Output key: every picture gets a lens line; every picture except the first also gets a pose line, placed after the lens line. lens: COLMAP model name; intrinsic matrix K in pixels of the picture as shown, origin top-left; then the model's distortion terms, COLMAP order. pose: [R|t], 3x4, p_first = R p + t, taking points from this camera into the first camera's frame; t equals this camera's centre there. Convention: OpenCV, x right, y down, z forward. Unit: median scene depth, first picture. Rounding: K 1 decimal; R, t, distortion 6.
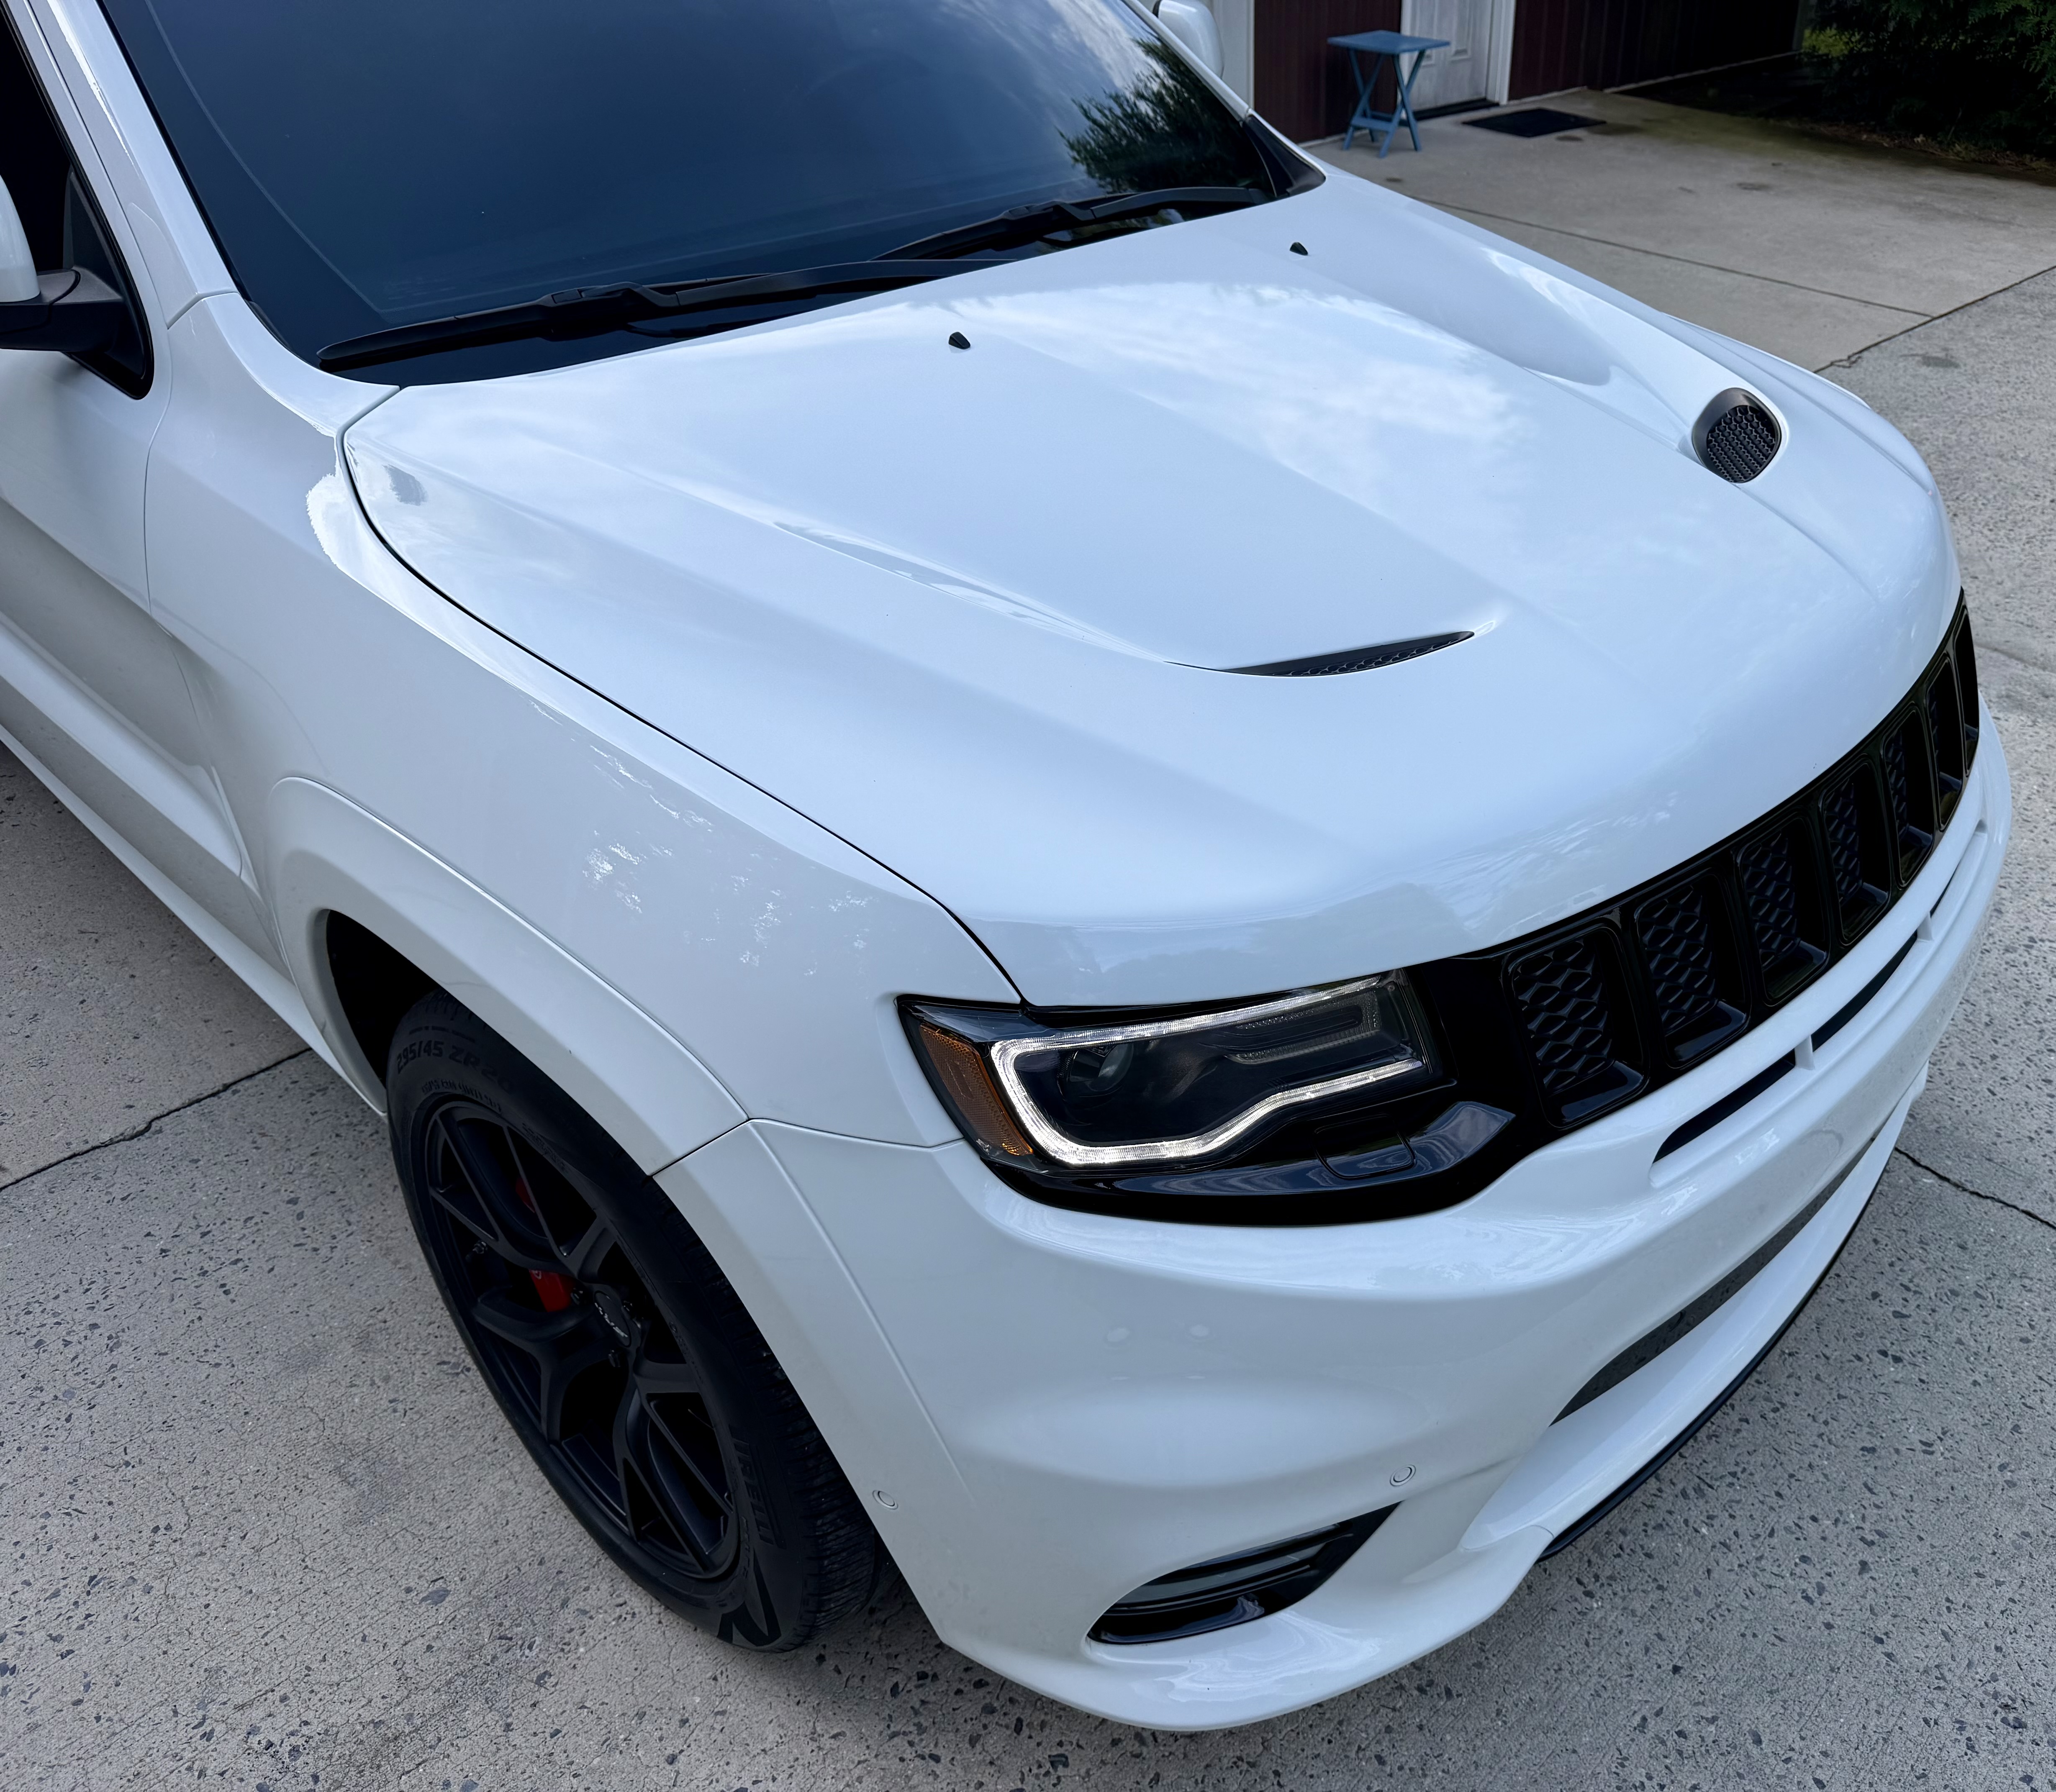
lens RADIAL K [[1702.7, 0, 1199.7], [0, 1702.7, 891.9], [0, 0, 1]] dist [-0.003077, 0.001350]
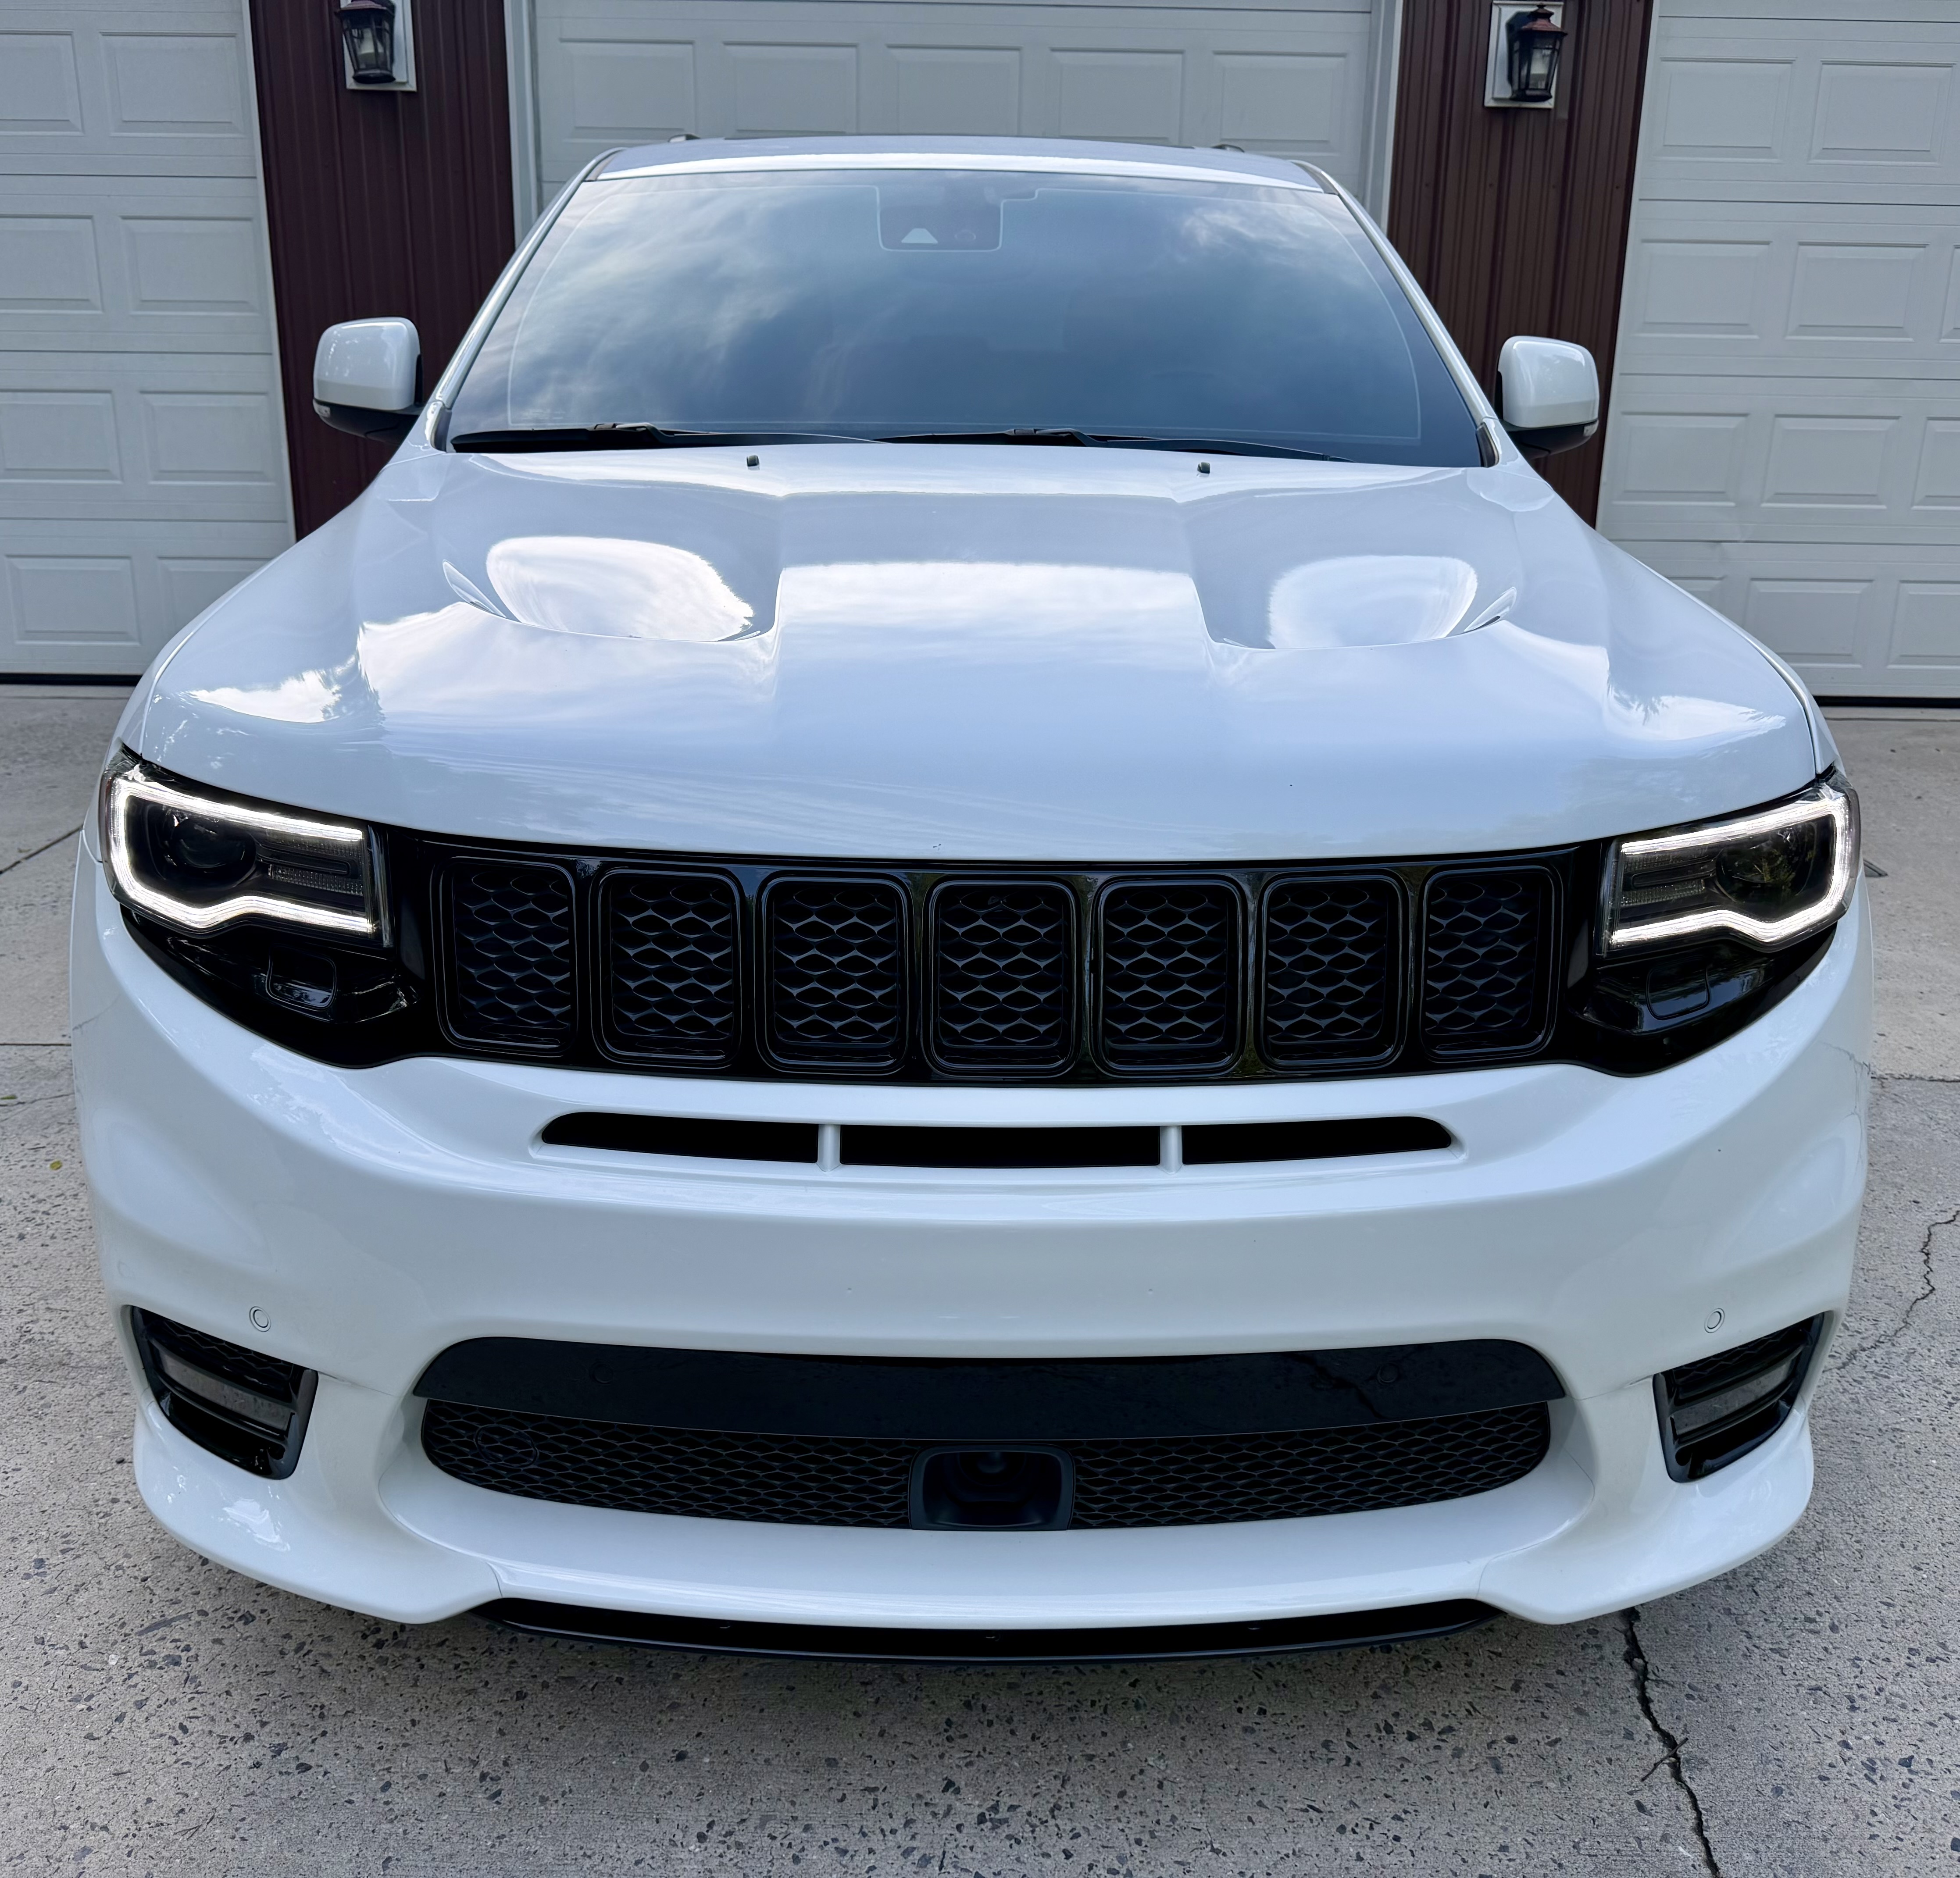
lens RADIAL K [[1781.1, 0, 971.3], [0, 1781.1, 943.5], [0, 0, 1]] dist [-0.002961, -0.006727]
pose [[0.677074, 0.219053, -0.702558, 0.858332], [-0.410387, 0.904836, -0.113379, 0.059476], [0.610863, 0.365086, 0.702537, 0.310226]]
